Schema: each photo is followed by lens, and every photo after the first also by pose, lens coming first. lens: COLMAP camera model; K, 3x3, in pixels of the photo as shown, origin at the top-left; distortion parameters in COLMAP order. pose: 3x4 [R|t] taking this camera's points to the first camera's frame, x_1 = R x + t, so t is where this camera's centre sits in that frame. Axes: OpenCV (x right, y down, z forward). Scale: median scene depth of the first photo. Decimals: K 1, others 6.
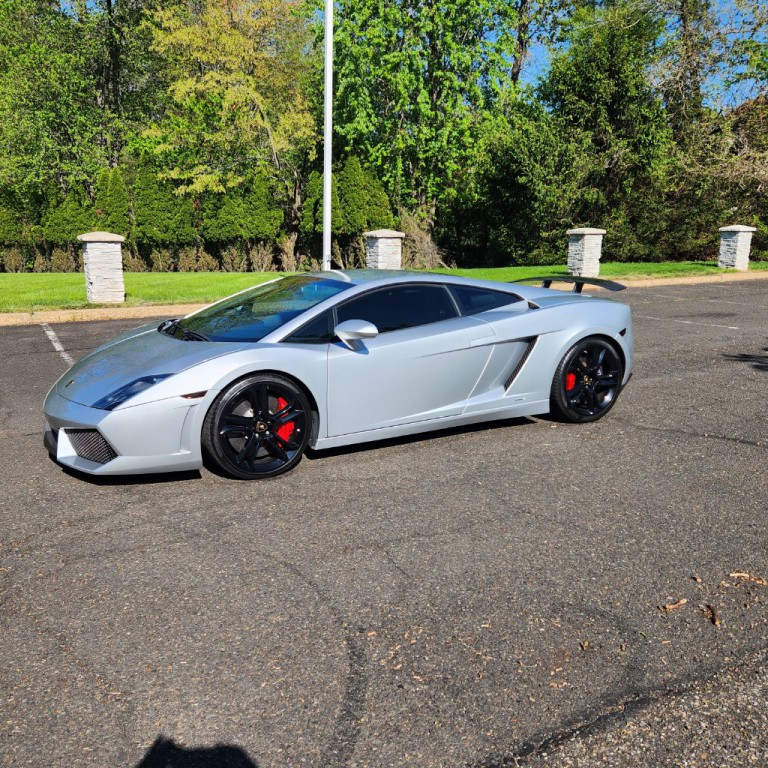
lens RADIAL K [[741.5, 0, 370.5], [0, 741.5, 391.3], [0, 0, 1]] dist [0.098127, -0.092448]
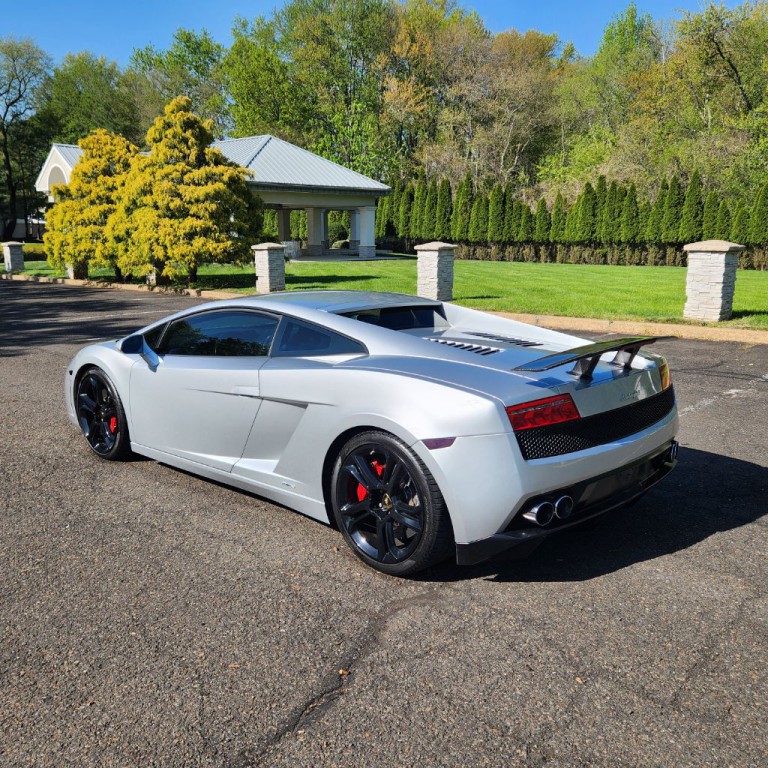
lens RADIAL K [[747.9, 0, 389.2], [0, 747.9, 389.5], [0, 0, 1]] dist [0.105447, -0.117485]
pose [[0.302538, 0.192859, -0.933422, 0.197660], [-0.199918, 0.970371, 0.135697, -0.043638], [0.931935, 0.145555, 0.332130, 0.187386]]
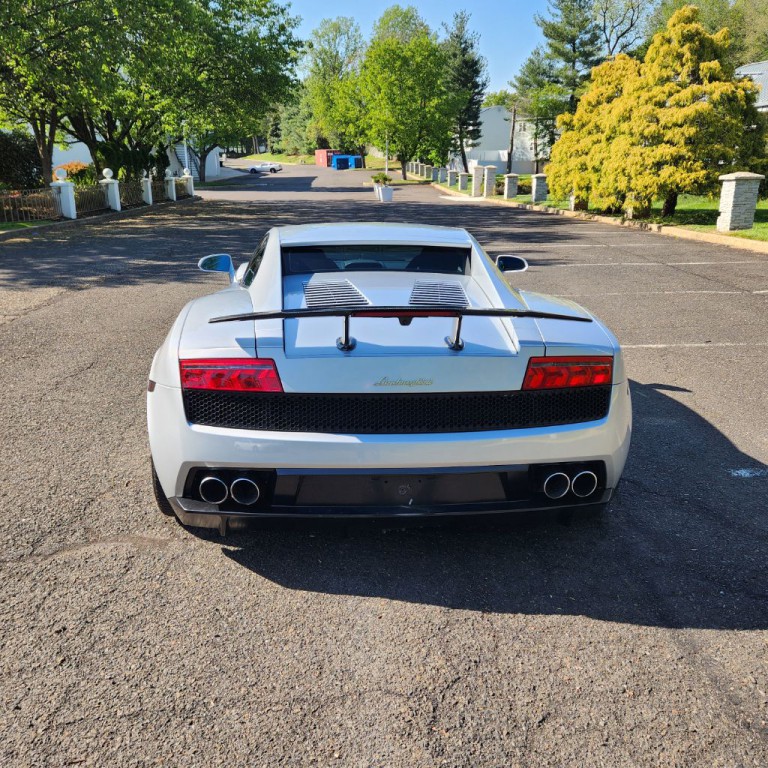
lens RADIAL K [[741.5, 0, 370.5], [0, 741.5, 391.3], [0, 0, 1]] dist [0.098127, -0.092448]
pose [[-0.444467, 0.258494, -0.857689, 0.169231], [-0.188572, 0.909007, 0.371681, -0.069480], [0.875722, 0.326936, -0.355279, 0.313888]]
